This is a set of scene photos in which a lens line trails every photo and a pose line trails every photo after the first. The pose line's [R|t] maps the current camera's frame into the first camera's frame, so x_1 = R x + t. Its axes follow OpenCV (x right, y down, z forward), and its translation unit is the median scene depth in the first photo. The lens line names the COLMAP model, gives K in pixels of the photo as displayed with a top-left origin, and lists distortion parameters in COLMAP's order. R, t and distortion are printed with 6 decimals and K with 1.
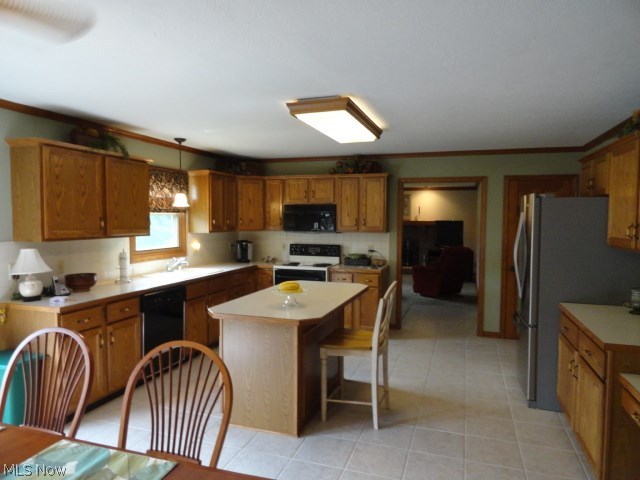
lens RADIAL K [[437.9, 0, 321.3], [0, 437.9, 238.9], [0, 0, 1]] dist [0.001625, 0.001409]
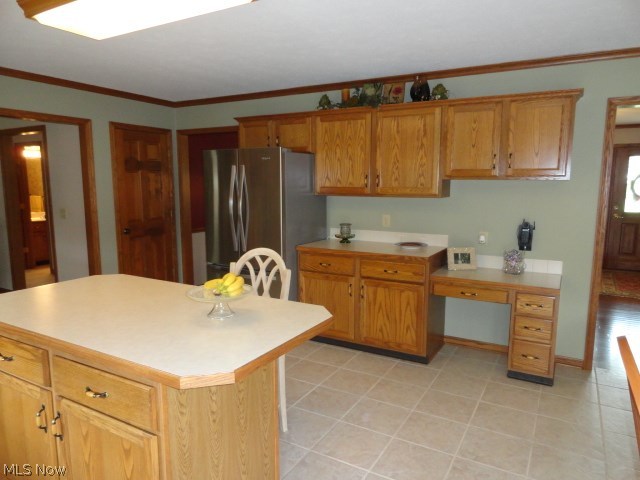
lens RADIAL K [[437.9, 0, 320.2], [0, 437.9, 242.2], [0, 0, 1]] dist [0.001625, 0.001409]
pose [[0.212999, -0.134187, 0.967794, -0.574683], [0.049238, 0.990740, 0.126532, -0.004485], [-0.975811, 0.020701, 0.217634, 0.741183]]
